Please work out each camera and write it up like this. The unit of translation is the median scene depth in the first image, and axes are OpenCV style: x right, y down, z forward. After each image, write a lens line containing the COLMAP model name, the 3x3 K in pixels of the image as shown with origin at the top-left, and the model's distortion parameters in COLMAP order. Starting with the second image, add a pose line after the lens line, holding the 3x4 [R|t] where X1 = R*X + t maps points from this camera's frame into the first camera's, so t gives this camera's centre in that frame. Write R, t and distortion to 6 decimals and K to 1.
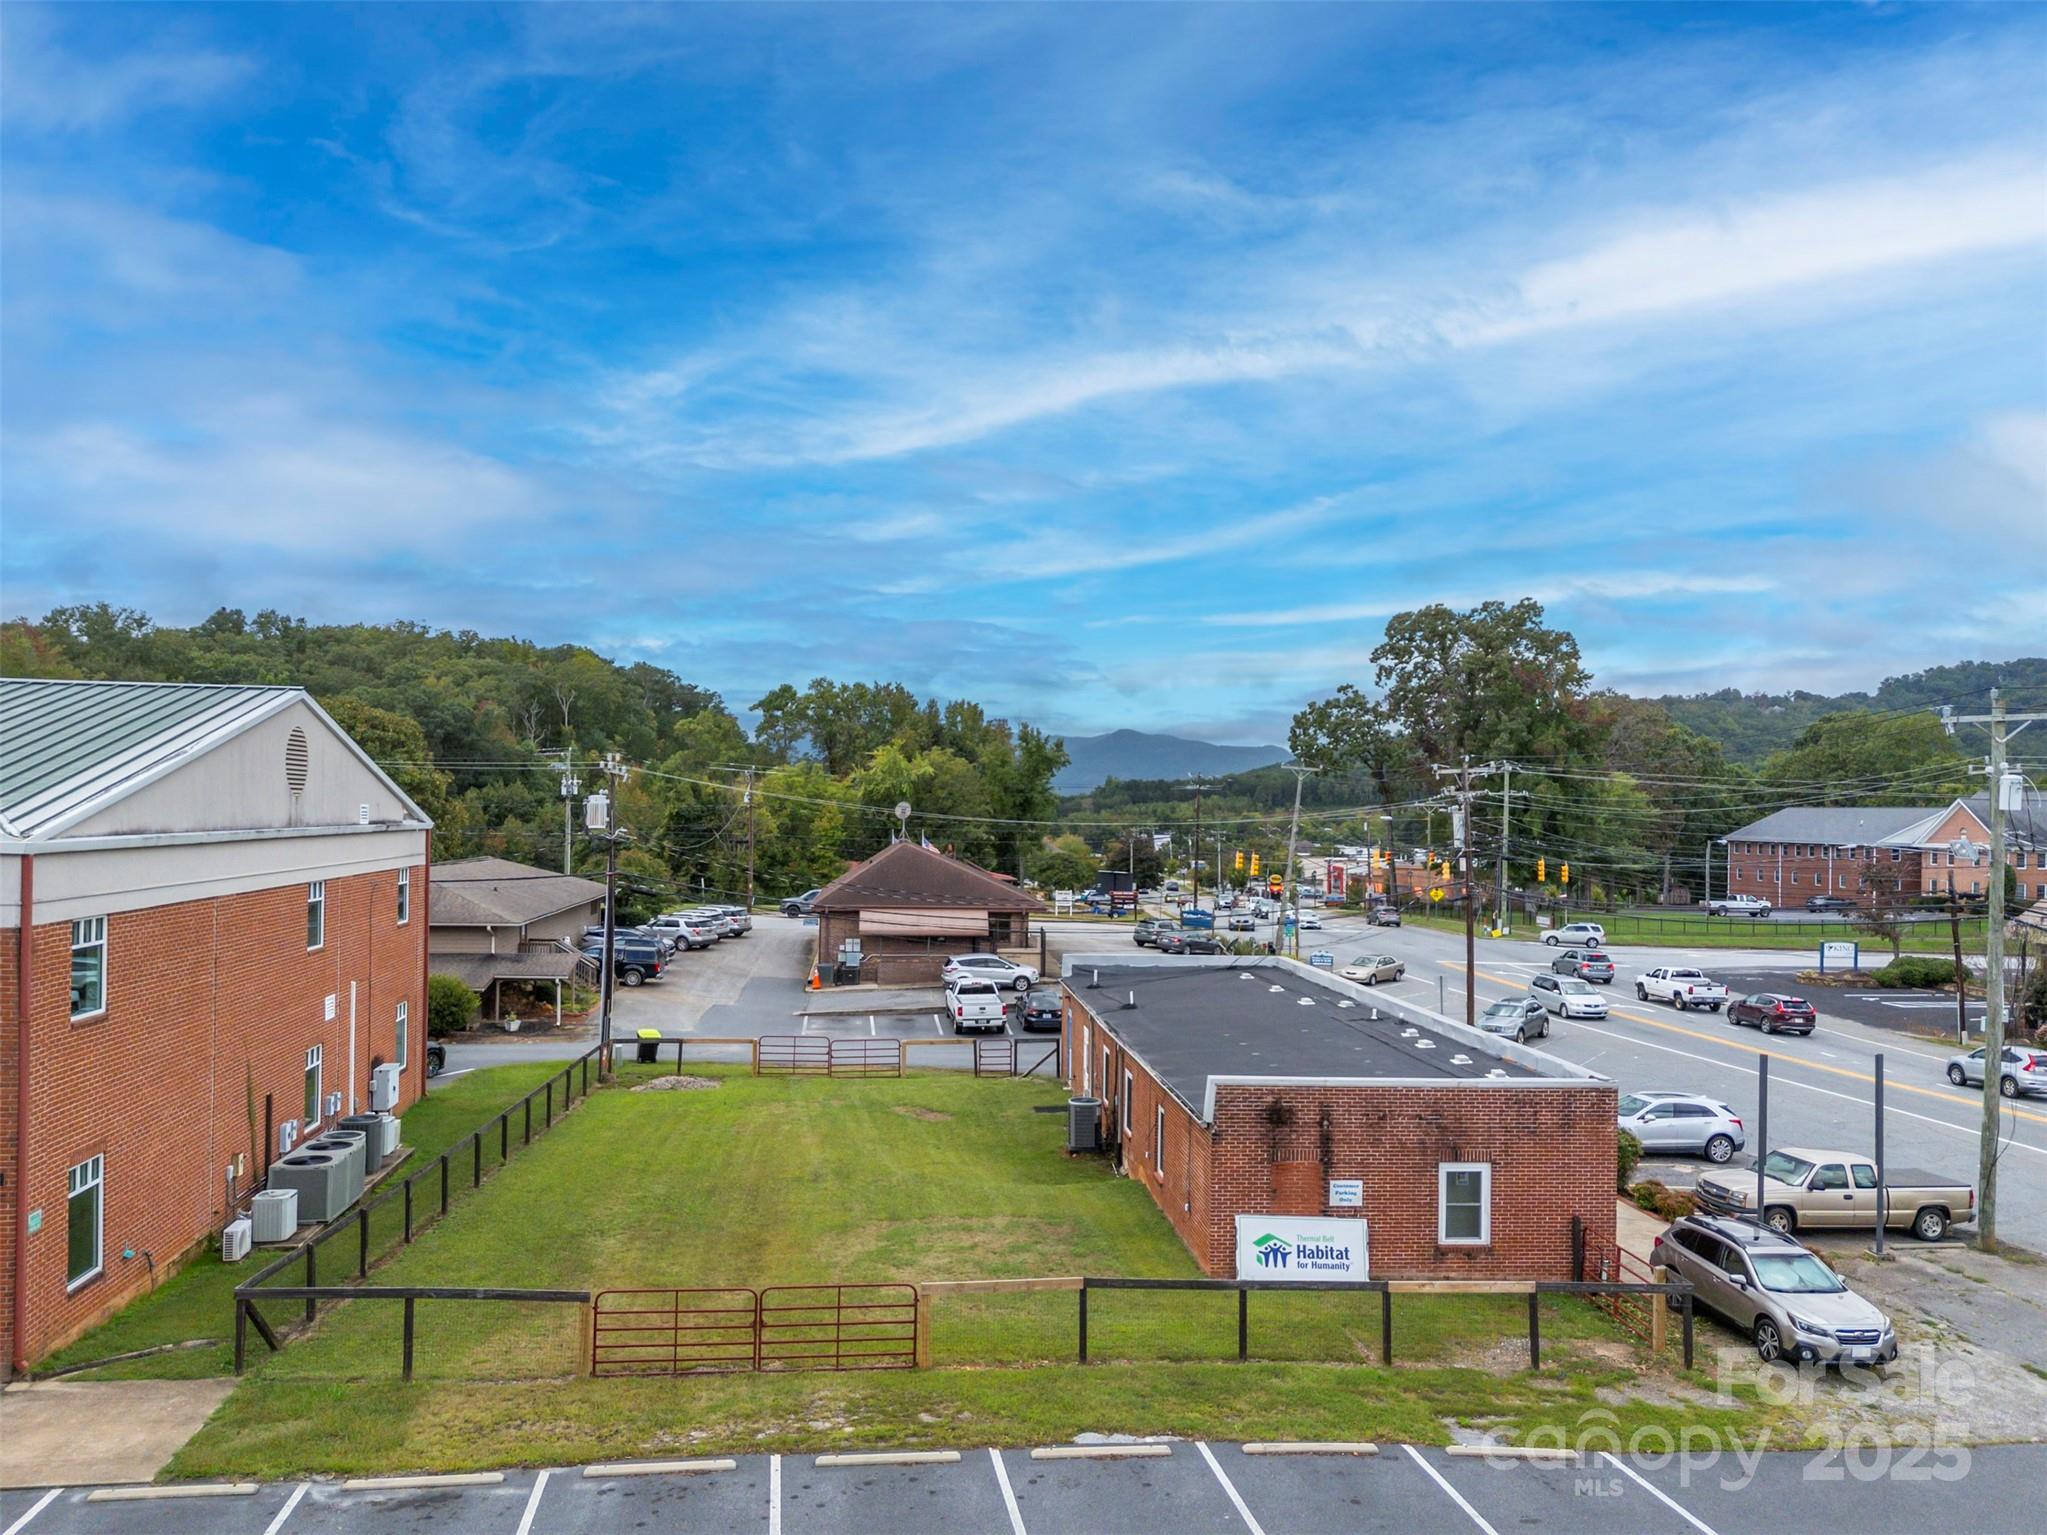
lens RADIAL K [[1525.6, 0, 1020.3], [0, 1525.6, 774.7], [0, 0, 1]] dist [0.057869, -0.019485]
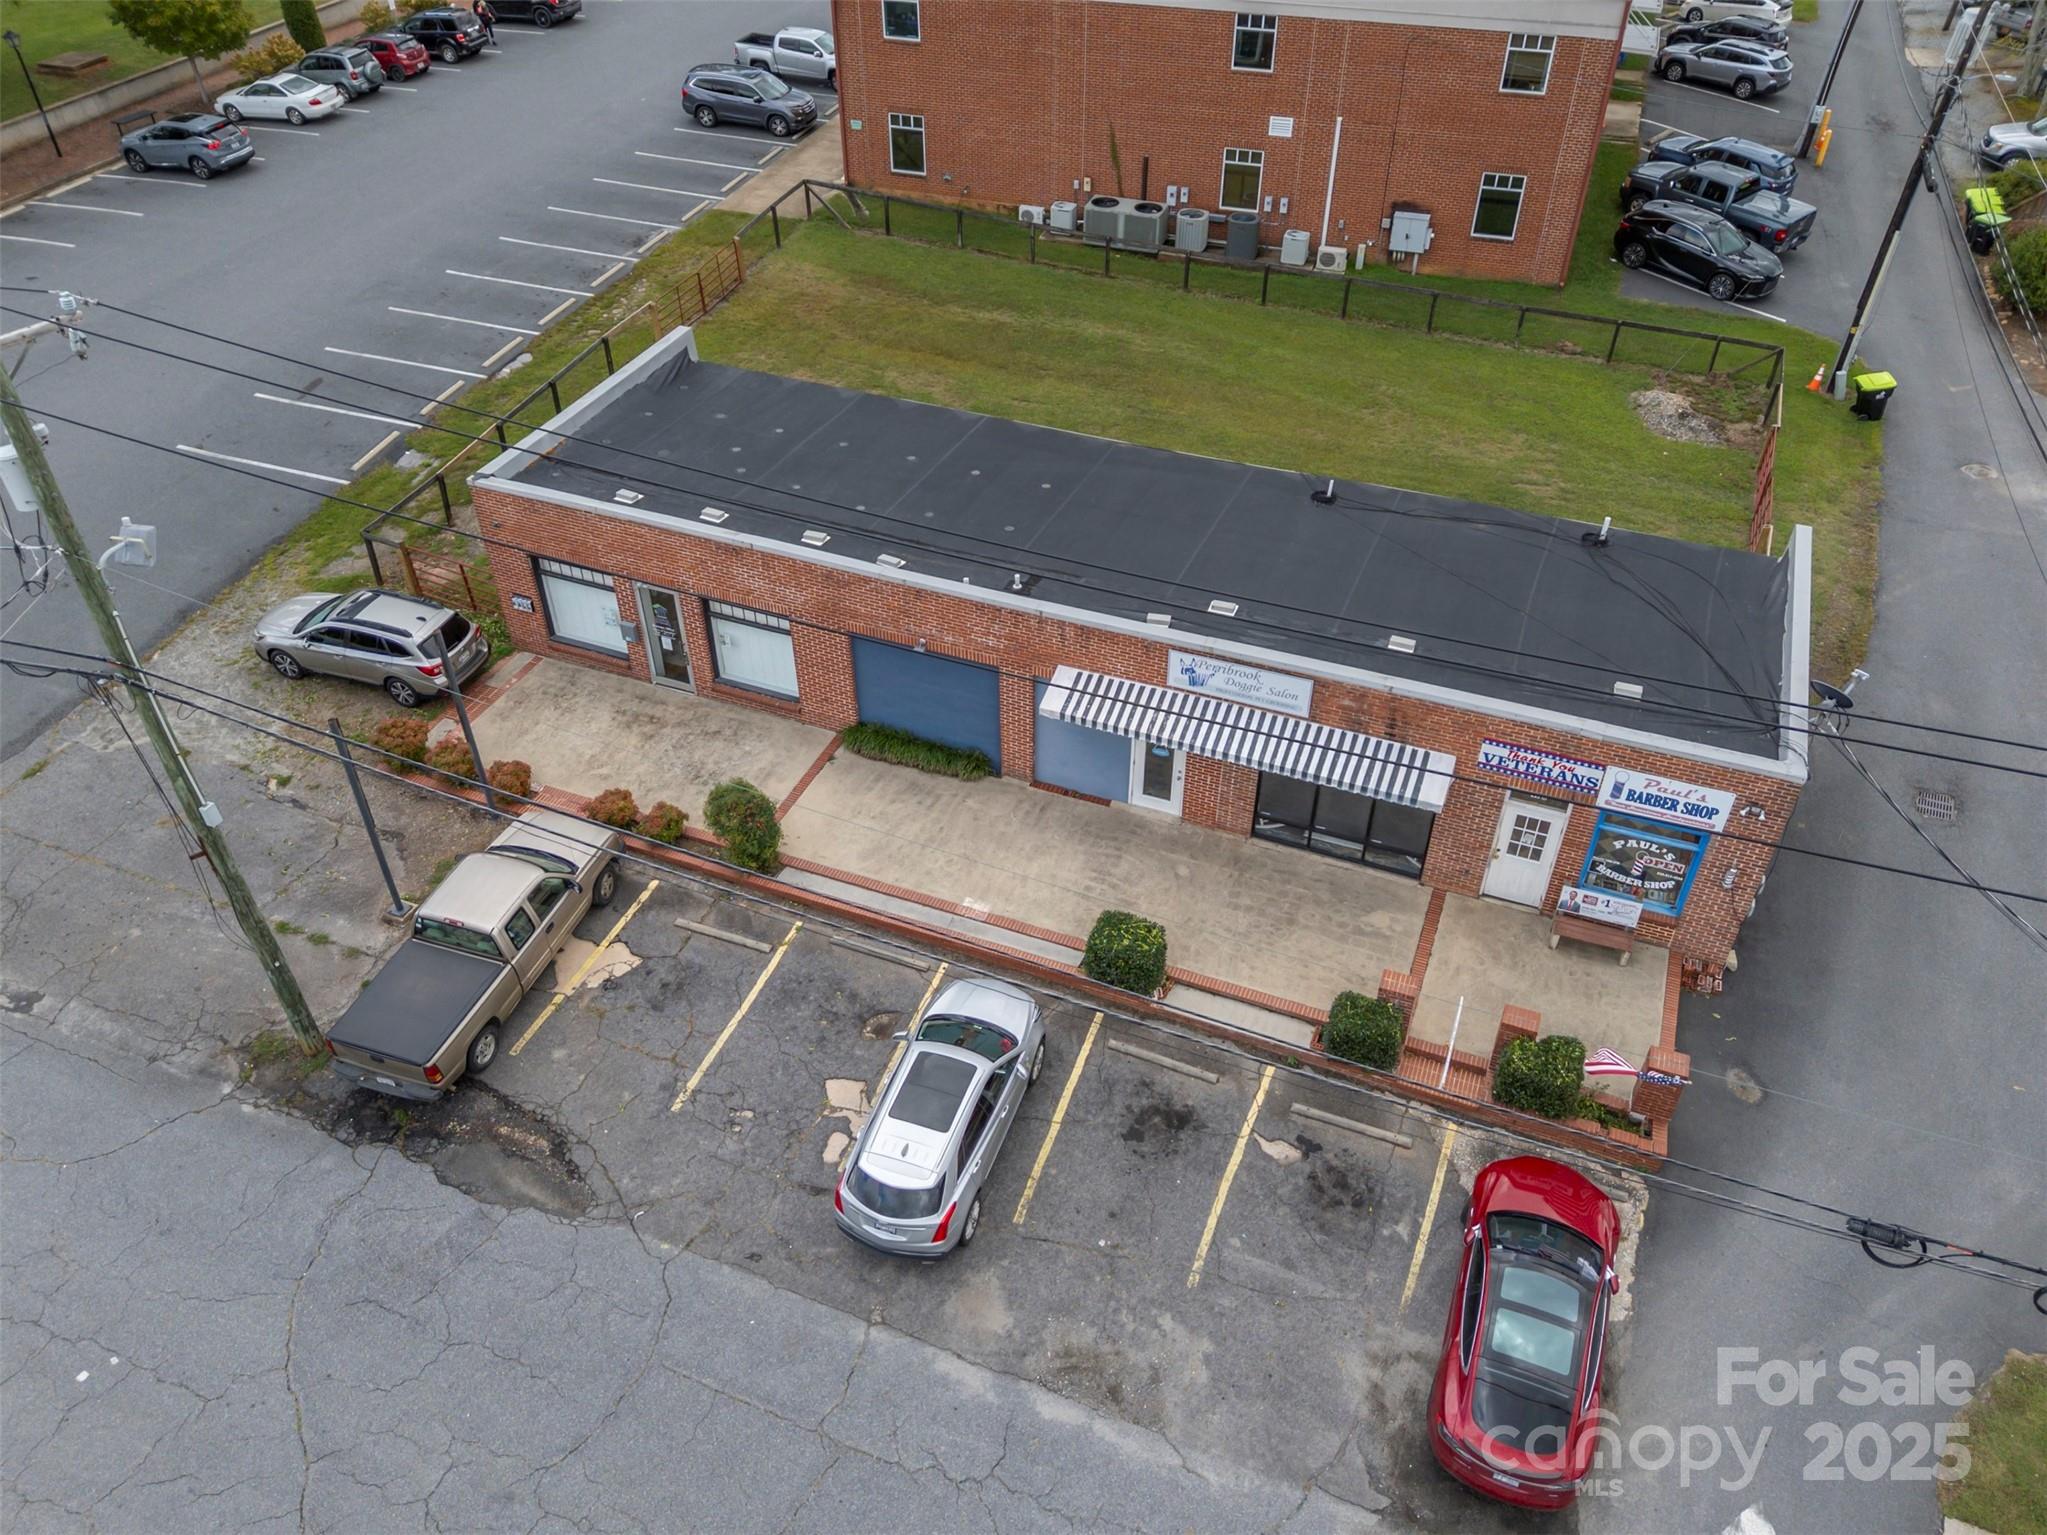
lens RADIAL K [[1525.6, 0, 1019.8], [0, 1525.6, 773.1], [0, 0, 1]] dist [0.057869, -0.019485]
pose [[-0.448828, 0.568308, -0.689623, 1.068767], [0.021032, 0.778224, 0.627634, -0.299639], [0.893371, 0.267195, -0.361241, 1.808158]]
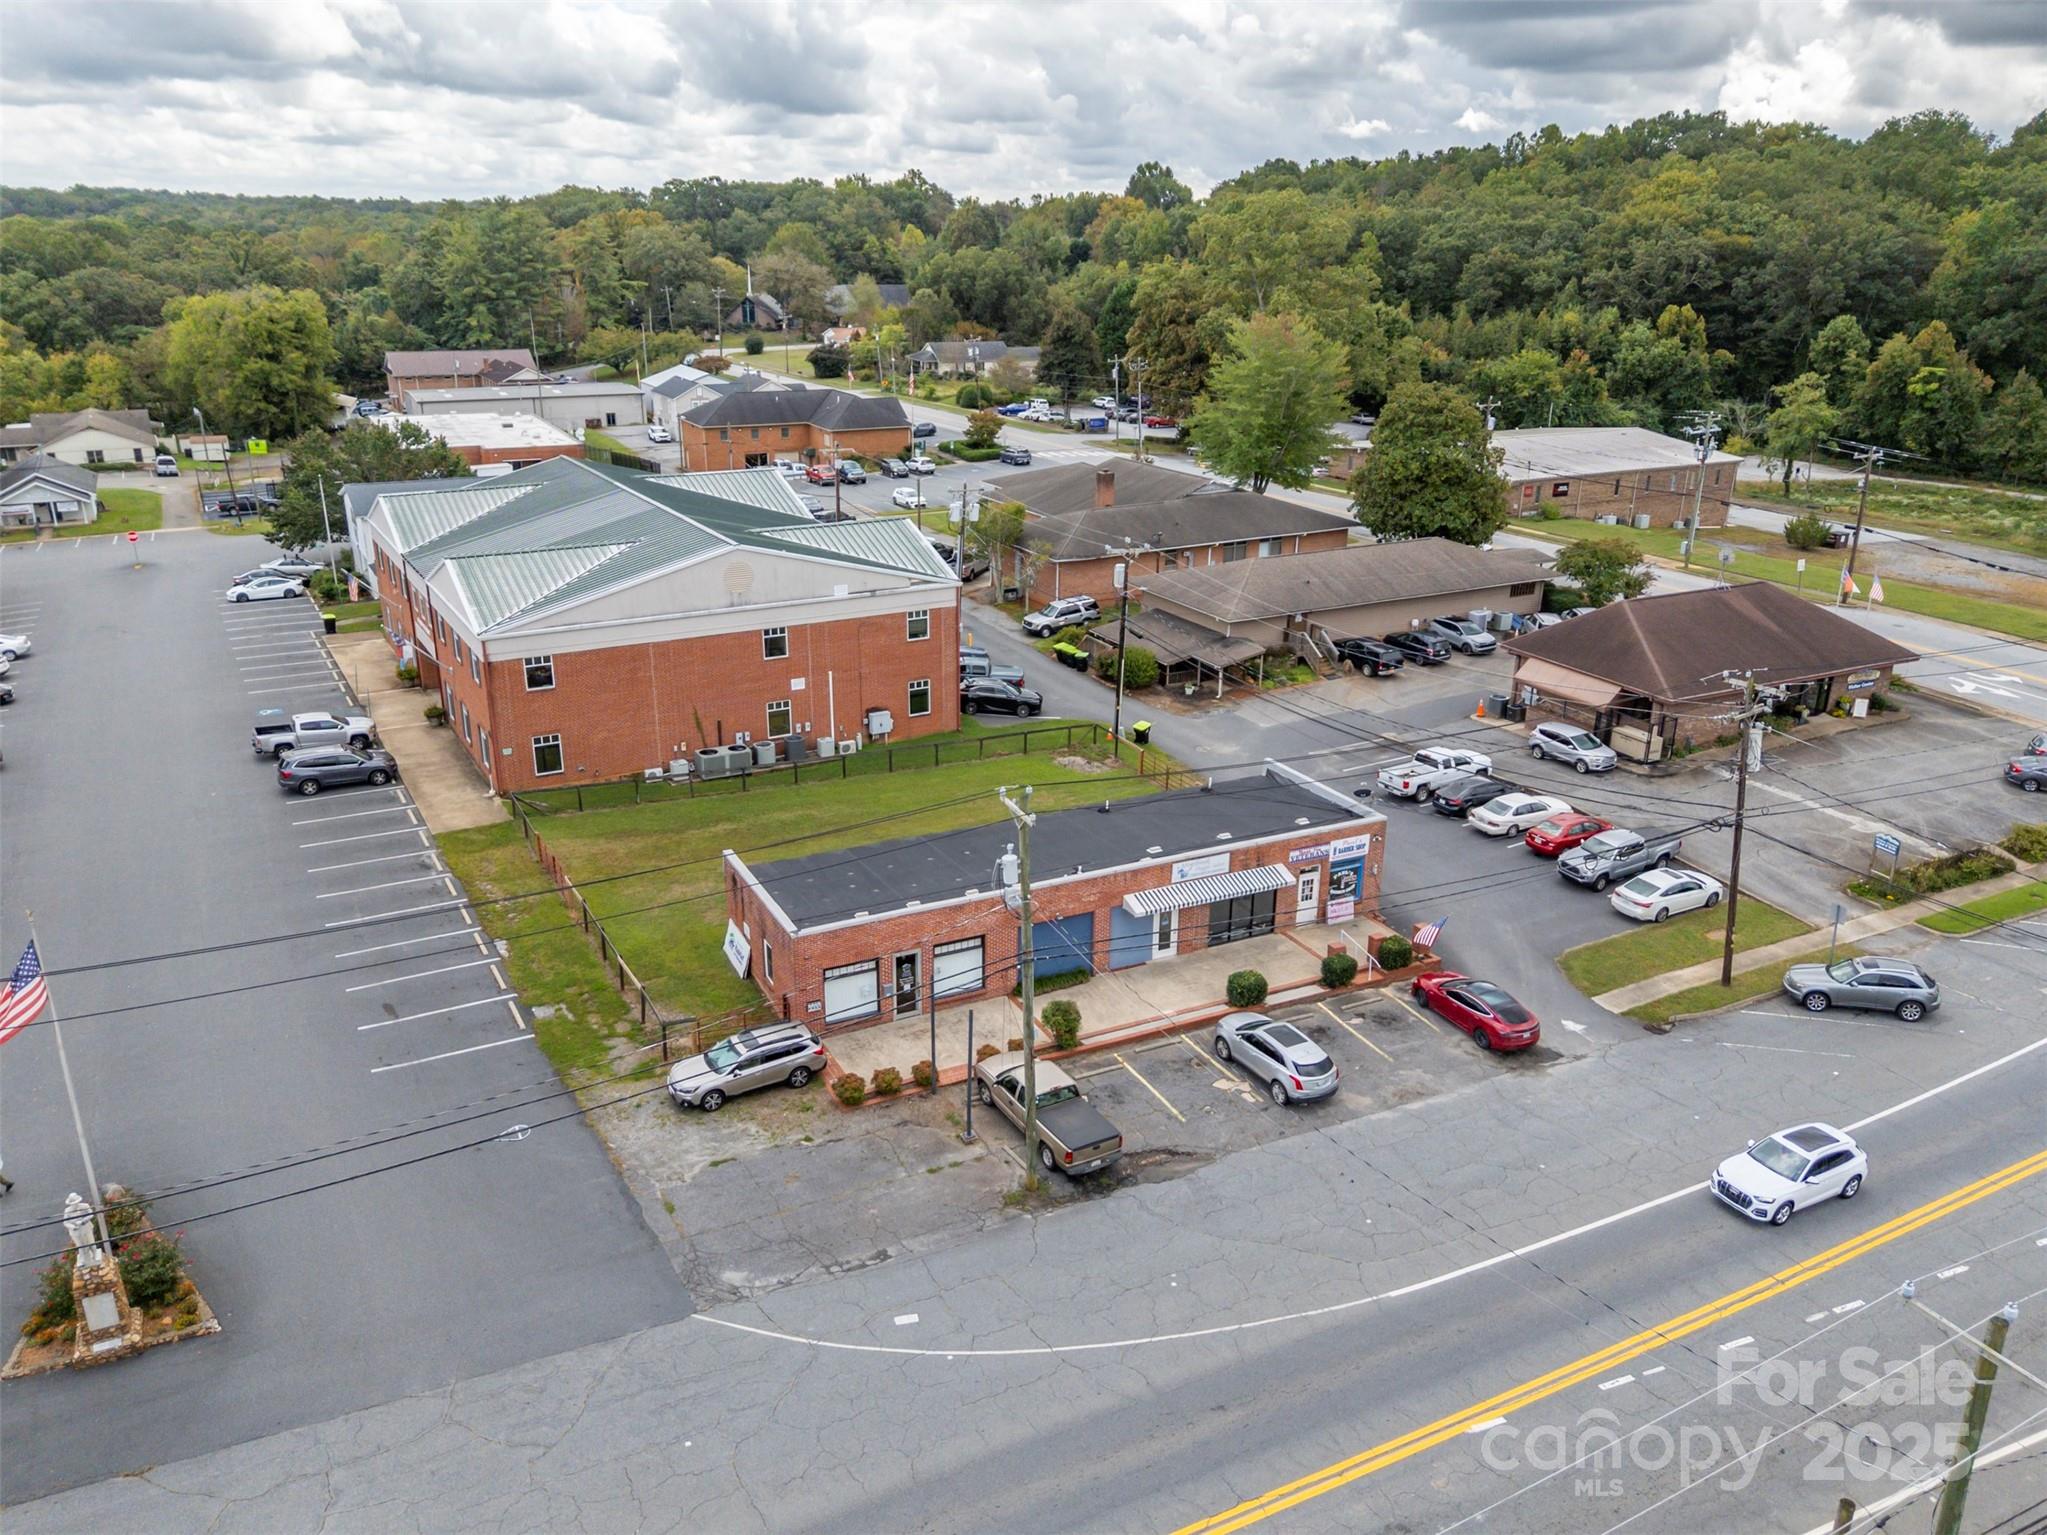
lens RADIAL K [[1525.6, 0, 1021.6], [0, 1525.6, 773.4], [0, 0, 1]] dist [0.057869, -0.019485]
pose [[0.386256, 0.309712, -0.868841, 1.947645], [0.009351, 0.940580, 0.339442, -0.557071], [0.922344, -0.139236, 0.360408, 0.663045]]
